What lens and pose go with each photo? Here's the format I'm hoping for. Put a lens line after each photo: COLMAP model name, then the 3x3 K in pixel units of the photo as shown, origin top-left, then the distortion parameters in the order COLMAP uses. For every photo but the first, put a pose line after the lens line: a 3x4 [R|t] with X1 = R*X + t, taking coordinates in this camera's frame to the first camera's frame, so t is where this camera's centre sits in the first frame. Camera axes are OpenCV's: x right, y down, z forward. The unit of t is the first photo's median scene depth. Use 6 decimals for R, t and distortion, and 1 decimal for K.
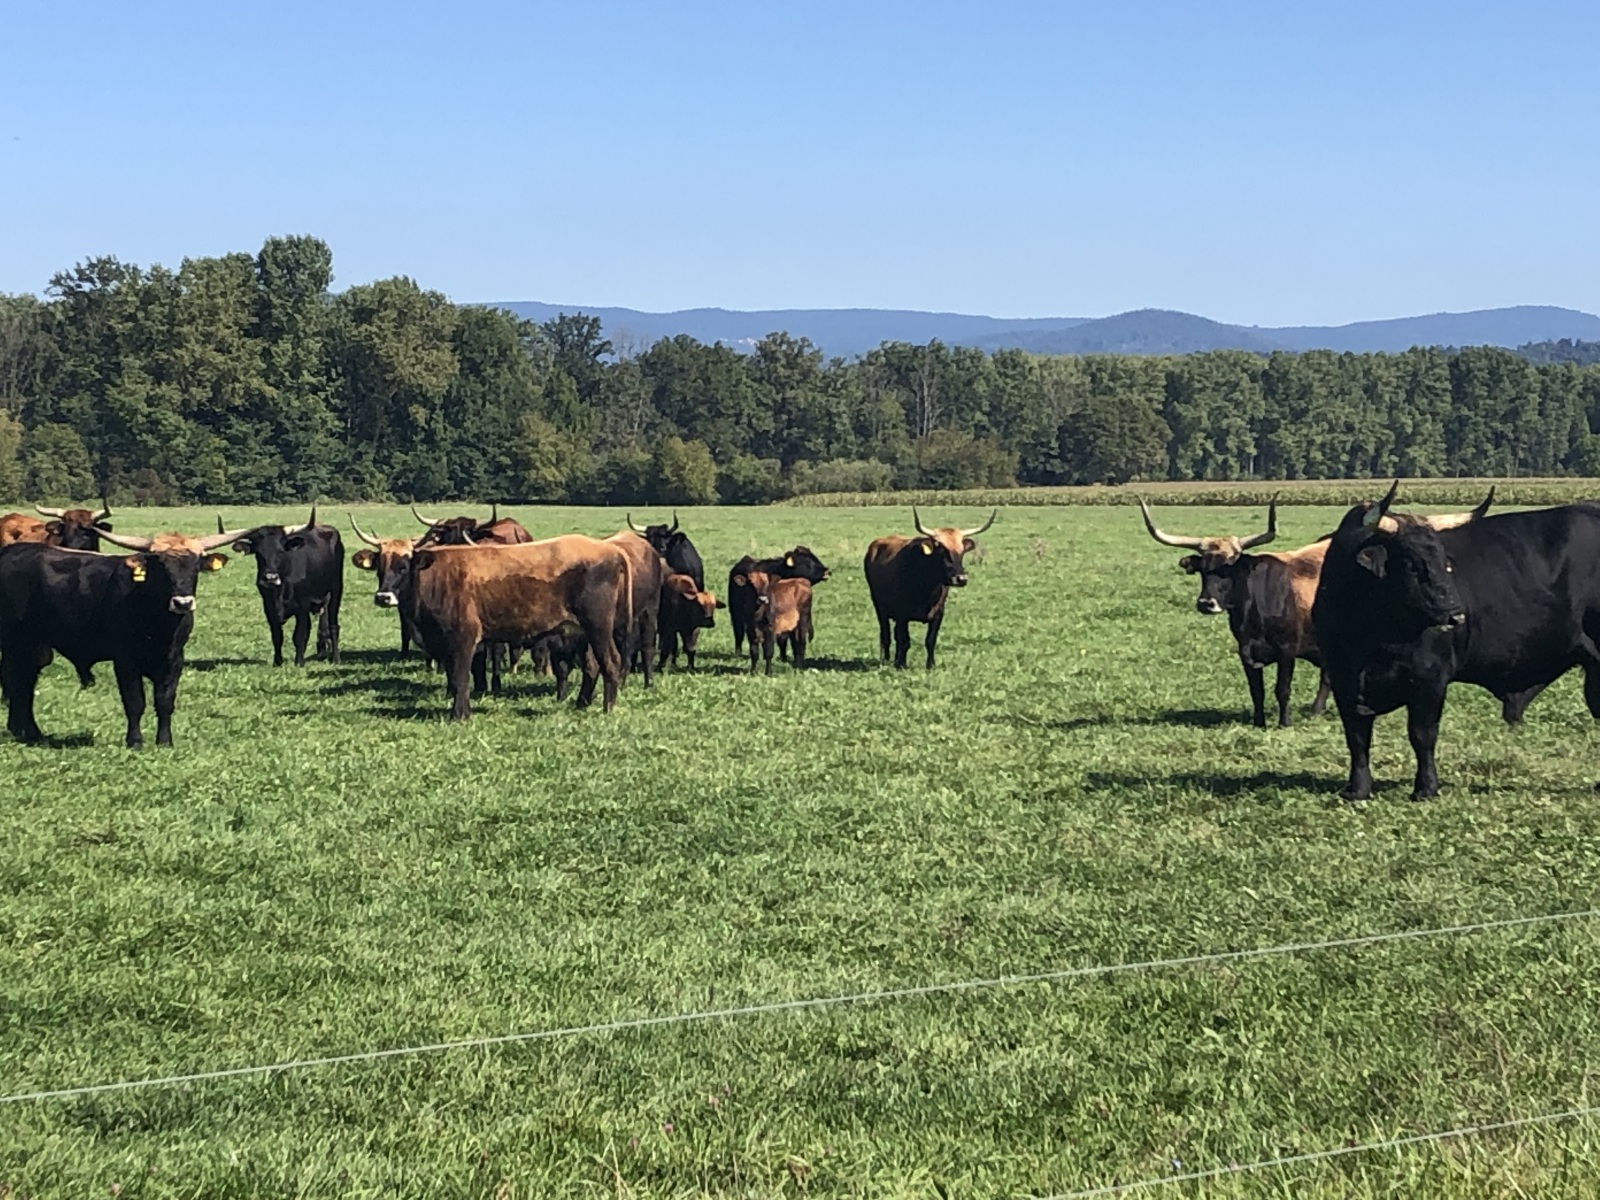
lens RADIAL K [[3795.0, 0, 807.5], [0, 3795.0, 596.0], [0, 0, 1]] dist [0.186336, 0.000000]
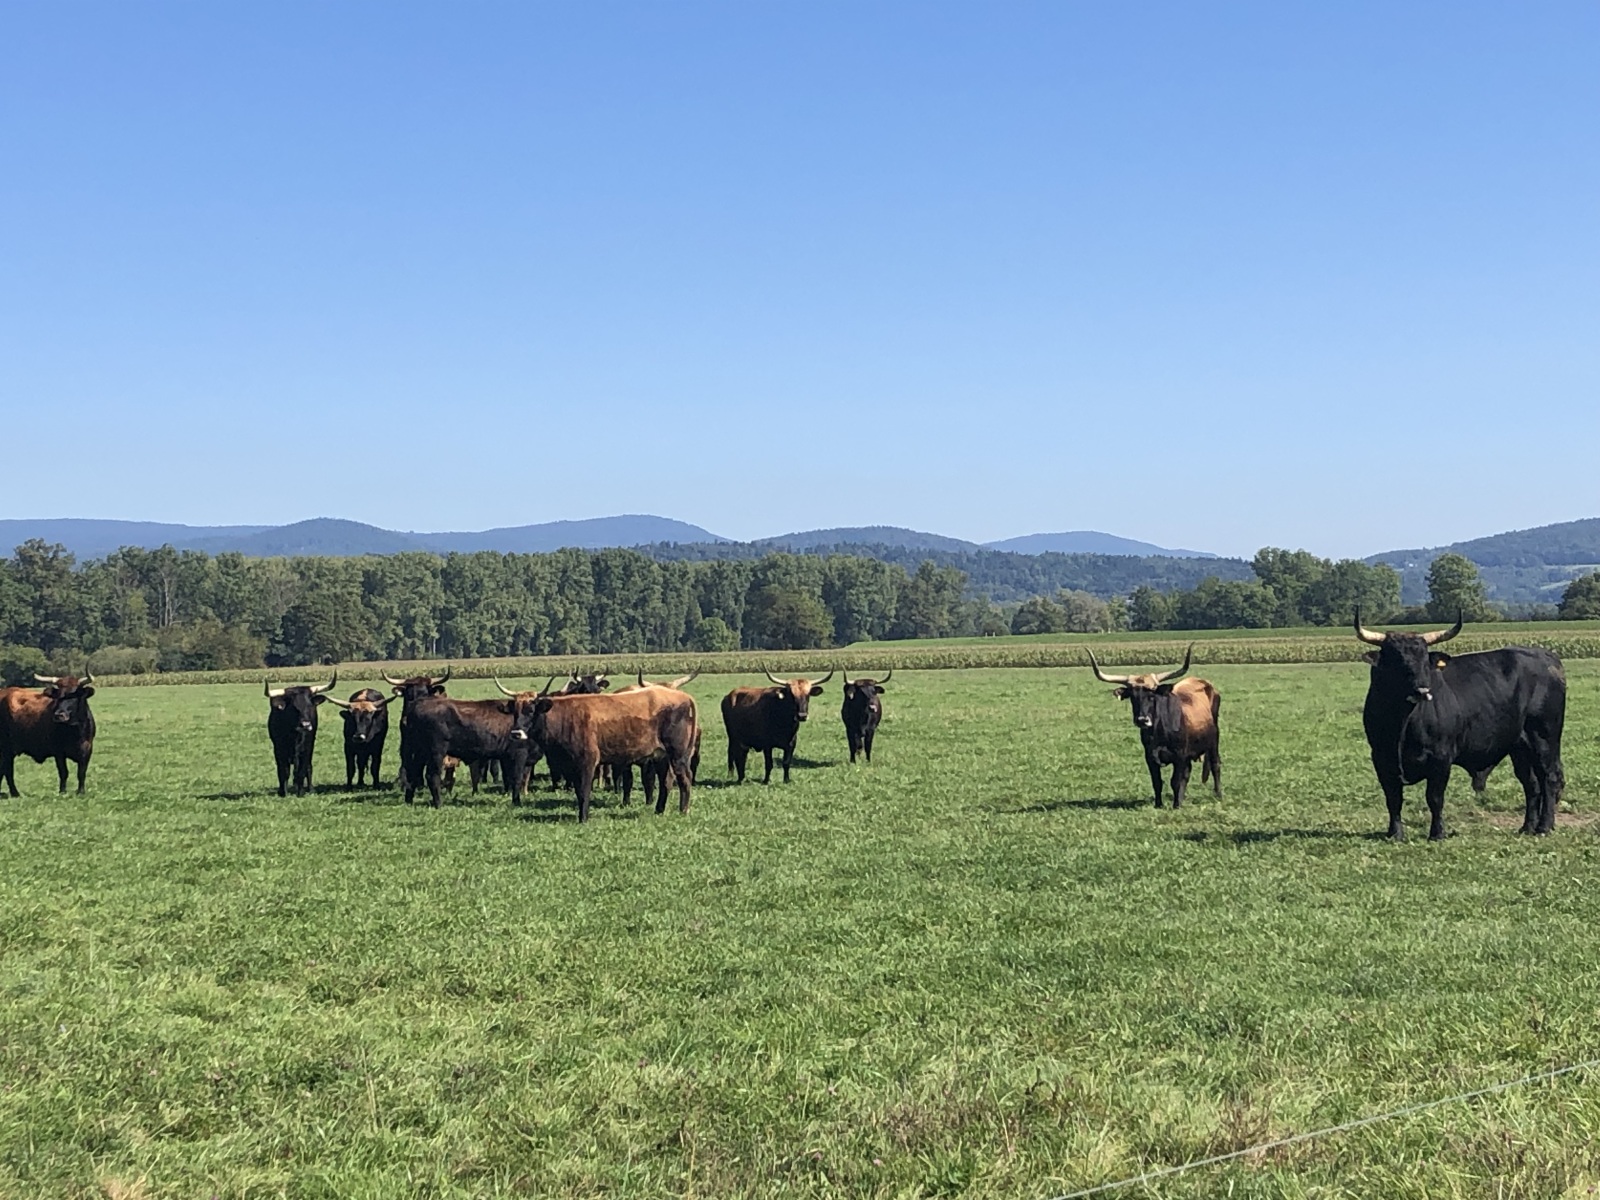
lens RADIAL K [[3188.1, 0, 812.7], [0, 3188.1, 565.9], [0, 0, 1]] dist [0.207790, 0.000000]
pose [[0.965860, -0.009561, 0.258890, -0.038393], [0.025088, 0.998074, -0.056737, 0.000990], [-0.257849, 0.061295, 0.964239, -0.016436]]
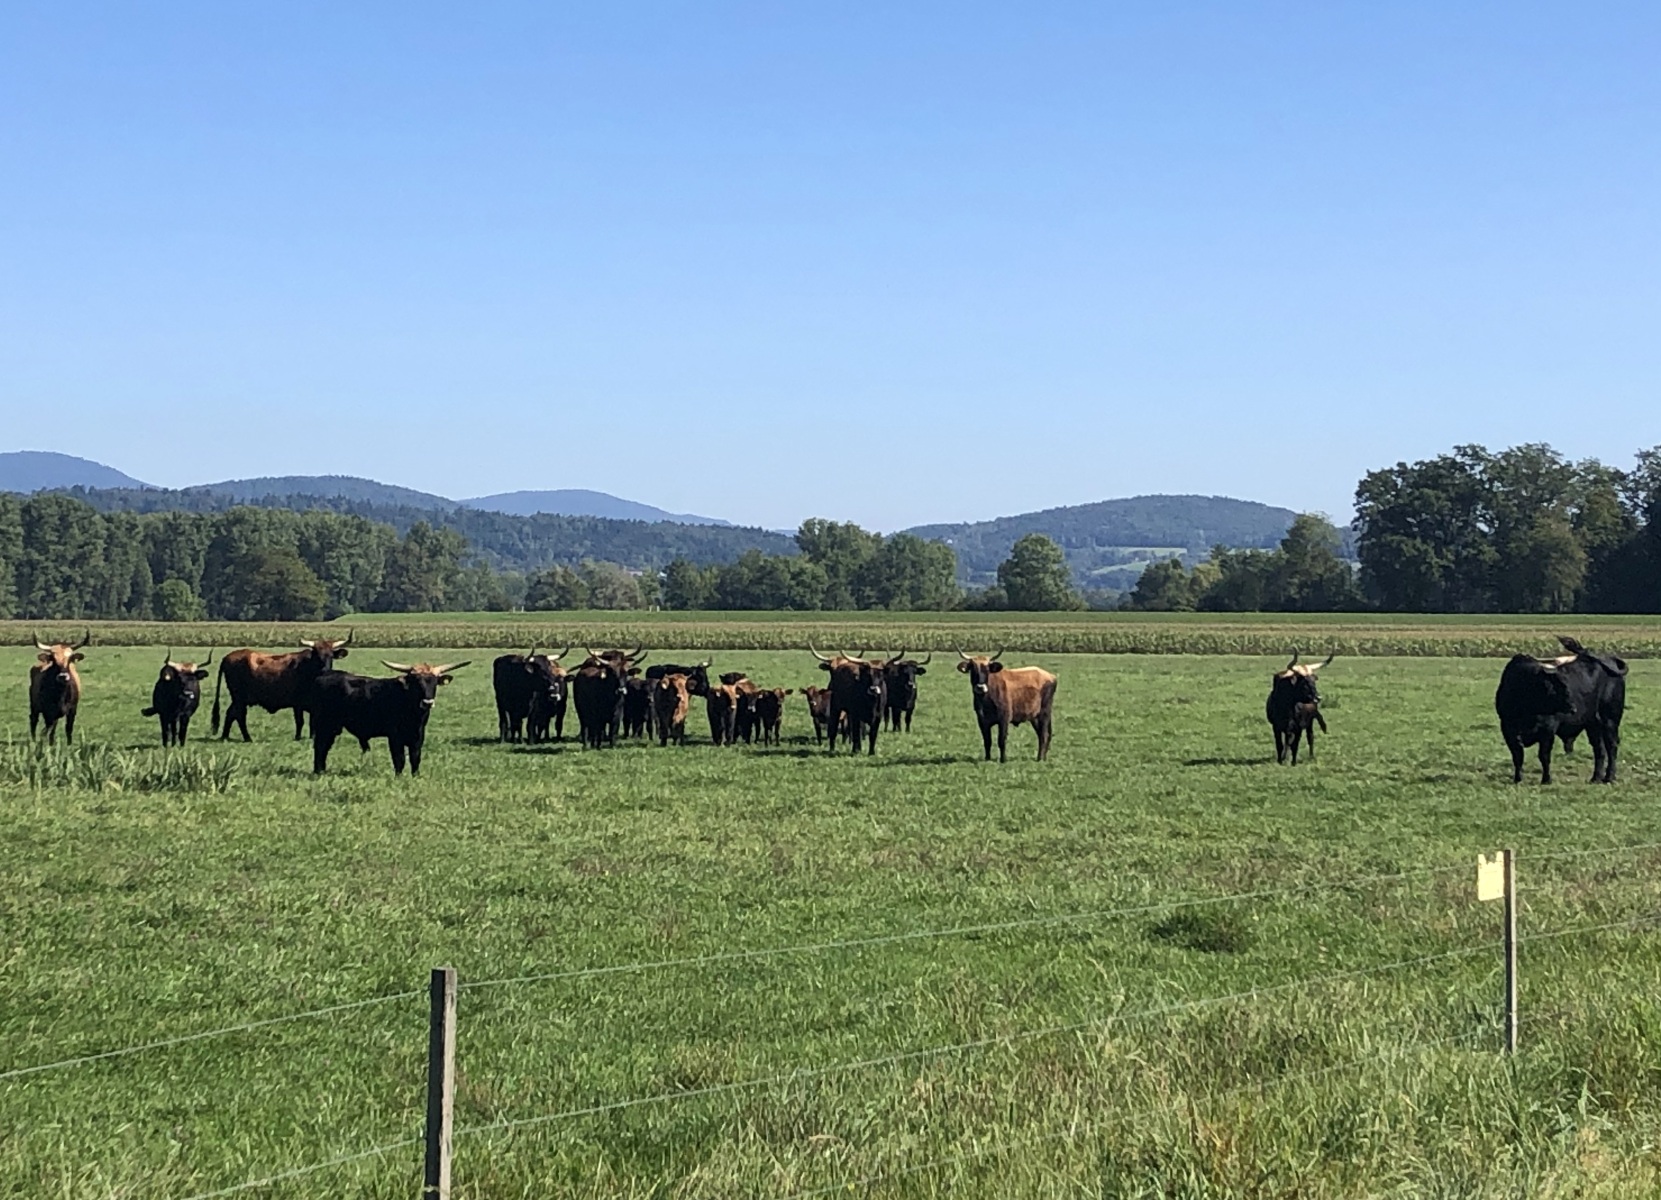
lens RADIAL K [[3929.9, 0, 818.0], [0, 3929.9, 520.8], [0, 0, 1]] dist [0.281560, 0.000000]
pose [[0.907971, 0.020915, 0.418512, -0.111313], [0.002315, 0.998488, -0.054920, 0.002429], [-0.419027, 0.050835, 0.906549, -0.085625]]
